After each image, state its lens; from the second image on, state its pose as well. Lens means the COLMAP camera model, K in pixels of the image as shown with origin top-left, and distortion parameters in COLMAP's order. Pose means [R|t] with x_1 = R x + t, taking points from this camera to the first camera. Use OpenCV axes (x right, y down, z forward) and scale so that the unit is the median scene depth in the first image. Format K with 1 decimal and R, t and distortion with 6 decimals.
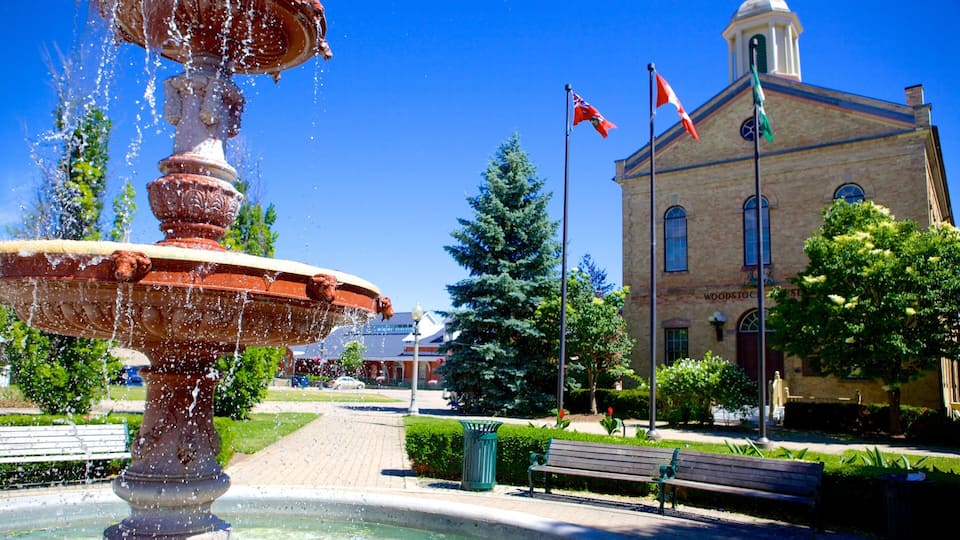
lens RADIAL K [[686.8, 0, 480.0], [0, 686.8, 270.0], [0, 0, 1]] dist [-0.002474, -0.000420]
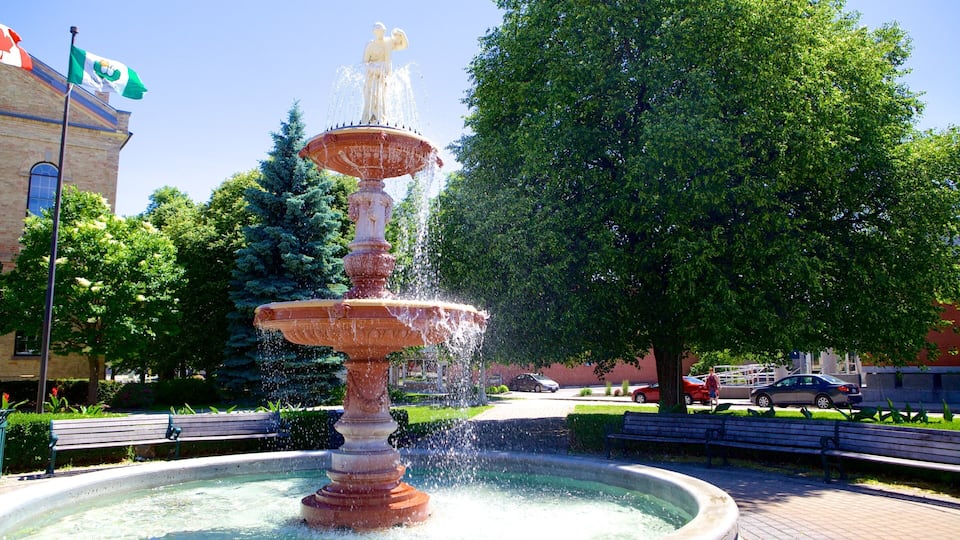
lens RADIAL K [[686.8, 0, 480.0], [0, 686.8, 270.0], [0, 0, 1]] dist [-0.002474, -0.000420]
pose [[0.359391, 0.103758, 0.927401, -0.255750], [-0.142748, 0.988216, -0.055243, -0.005579], [-0.922204, -0.112531, 0.369967, 0.020747]]
